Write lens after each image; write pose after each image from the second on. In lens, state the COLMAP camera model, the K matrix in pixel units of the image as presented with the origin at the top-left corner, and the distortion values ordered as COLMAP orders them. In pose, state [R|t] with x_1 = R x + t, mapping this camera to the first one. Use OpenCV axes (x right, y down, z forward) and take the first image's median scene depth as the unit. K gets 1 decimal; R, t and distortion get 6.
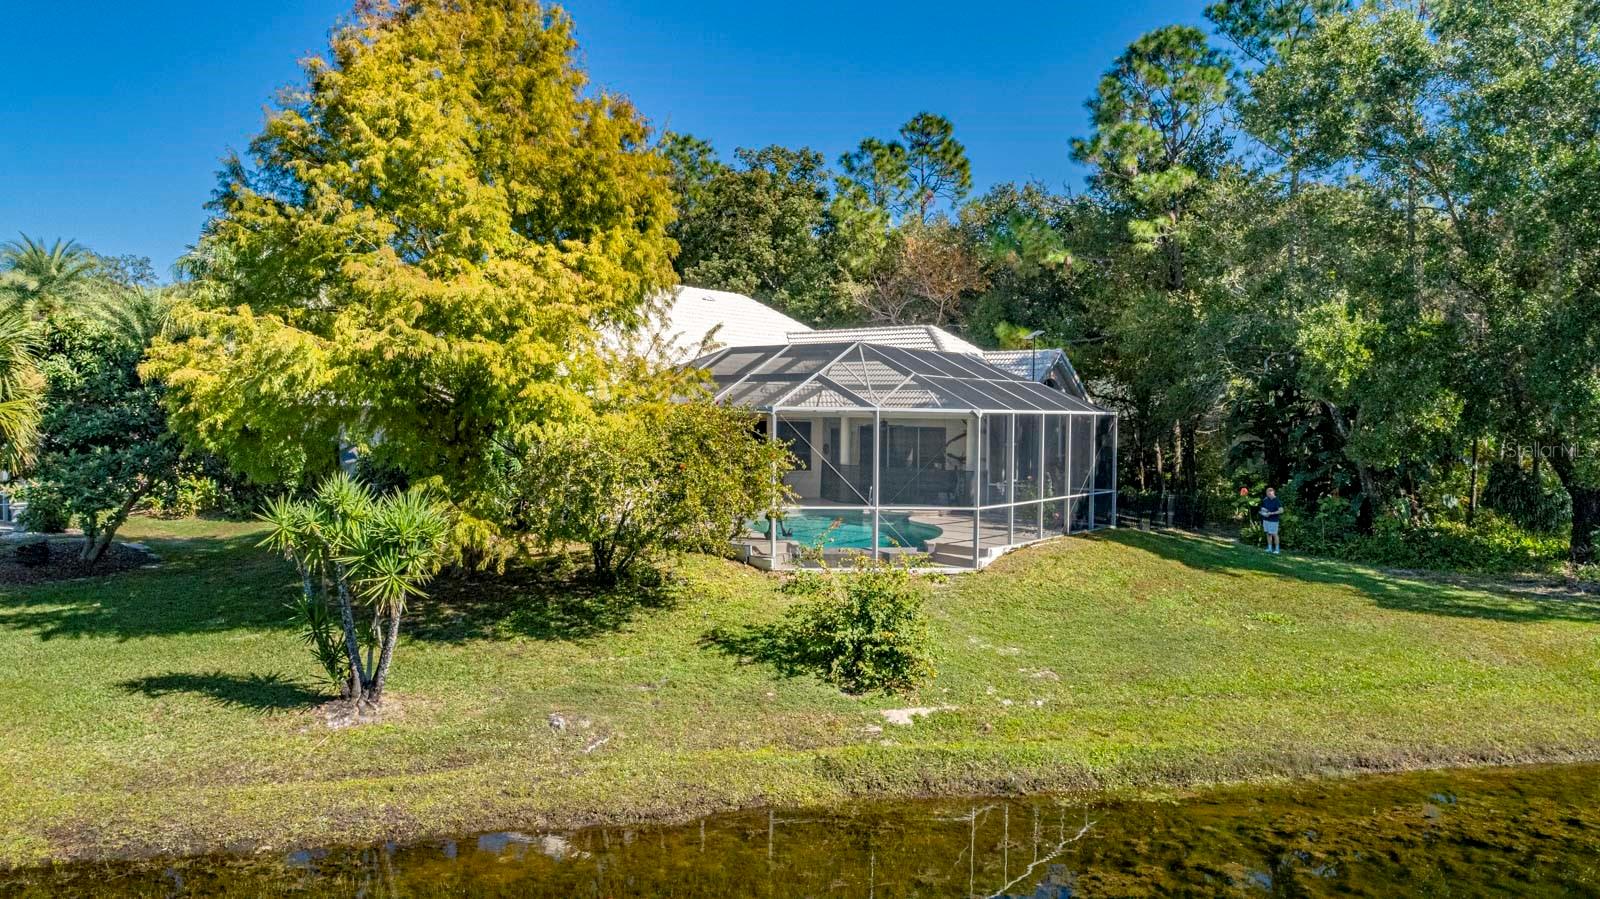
lens RADIAL K [[1071.5, 0, 800.0], [0, 1071.5, 449.5], [0, 0, 1]] dist [-0.010847, 0.002308]
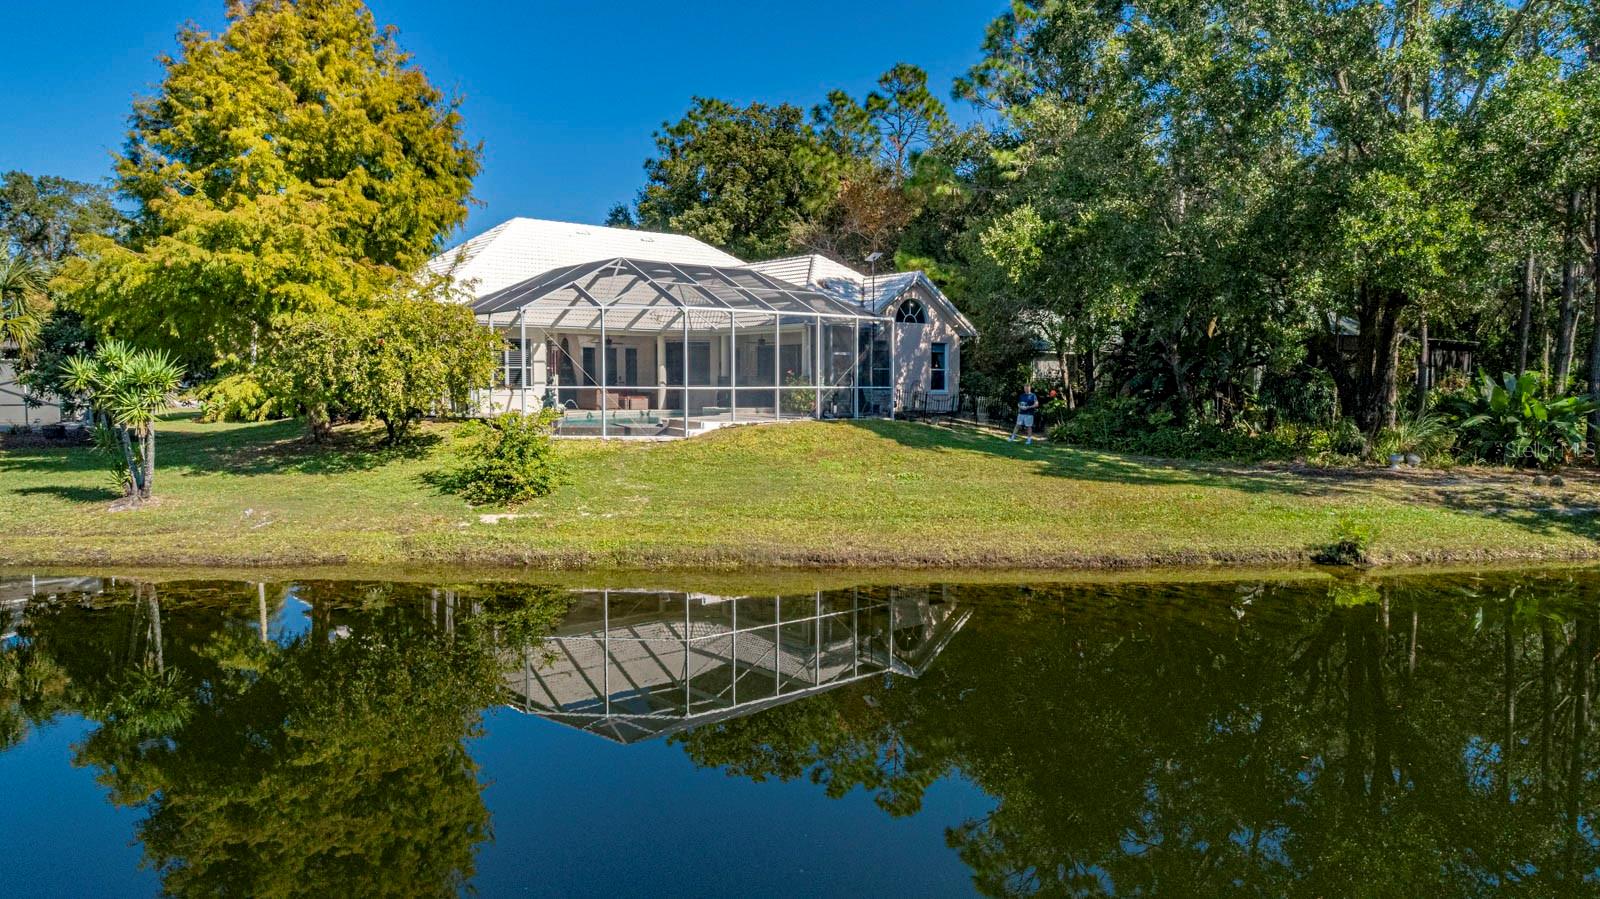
lens RADIAL K [[1071.5, 0, 800.0], [0, 1071.5, 449.5], [0, 0, 1]] dist [-0.010847, 0.002308]
pose [[0.979218, 0.003432, -0.202783, 0.662757], [0.002424, 0.999587, 0.028624, 0.110712], [0.202798, -0.028521, 0.978805, -0.210254]]
